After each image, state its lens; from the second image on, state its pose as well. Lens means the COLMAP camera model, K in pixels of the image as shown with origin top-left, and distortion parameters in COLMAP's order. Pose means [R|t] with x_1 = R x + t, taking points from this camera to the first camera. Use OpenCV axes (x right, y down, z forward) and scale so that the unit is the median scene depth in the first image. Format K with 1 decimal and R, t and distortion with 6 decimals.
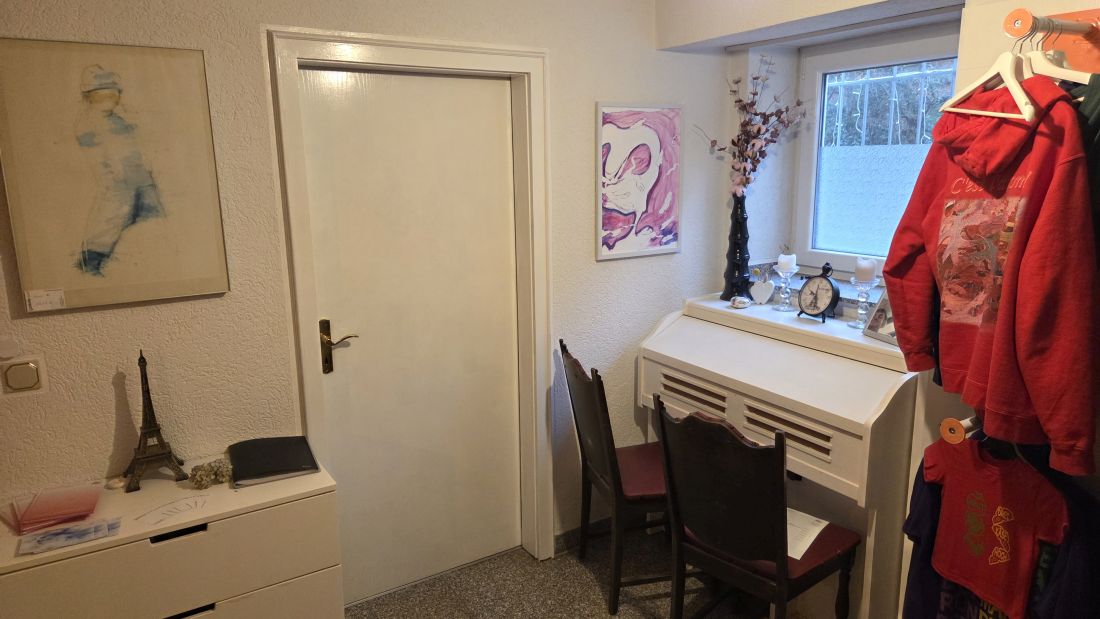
lens RADIAL K [[731.5, 0, 551.7], [0, 731.5, 307.1], [0, 0, 1]] dist [0.059690, -0.032446]
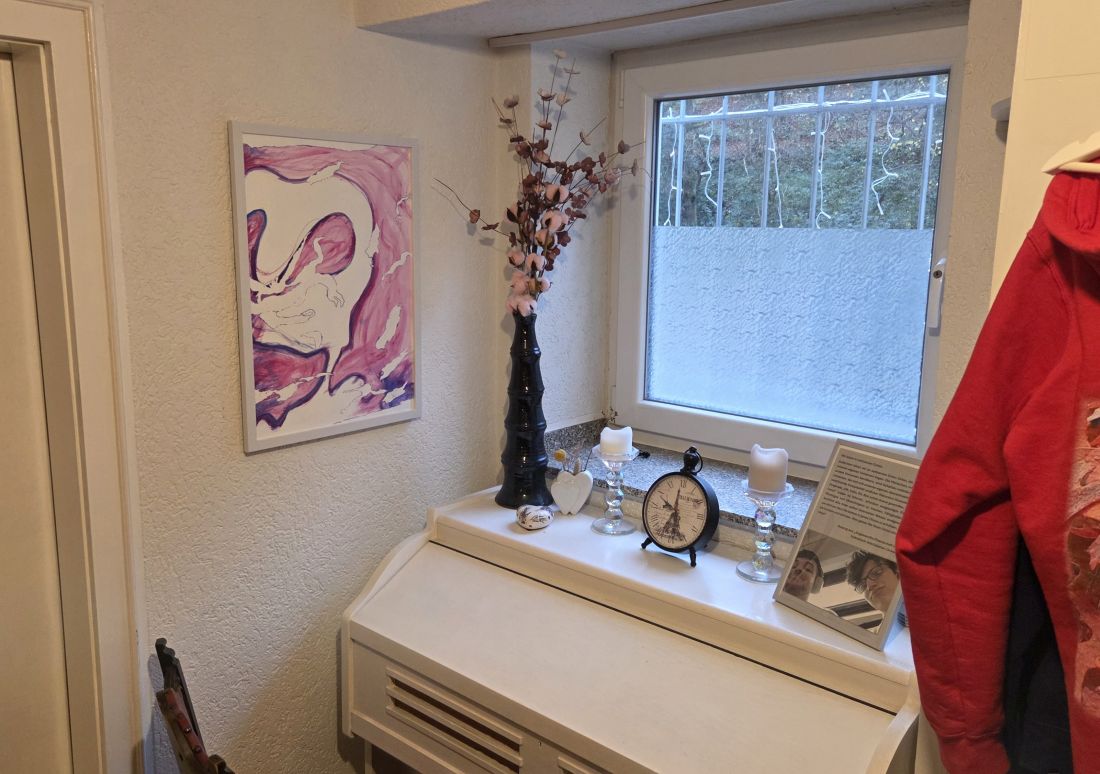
lens RADIAL K [[910.8, 0, 526.9], [0, 910.8, 376.9], [0, 0, 1]] dist [0.075532, -0.057365]
pose [[0.960054, -0.026138, 0.278592, 0.072942], [0.033586, 0.999194, -0.021995, -0.094812], [-0.277792, 0.030474, 0.960158, 0.377149]]
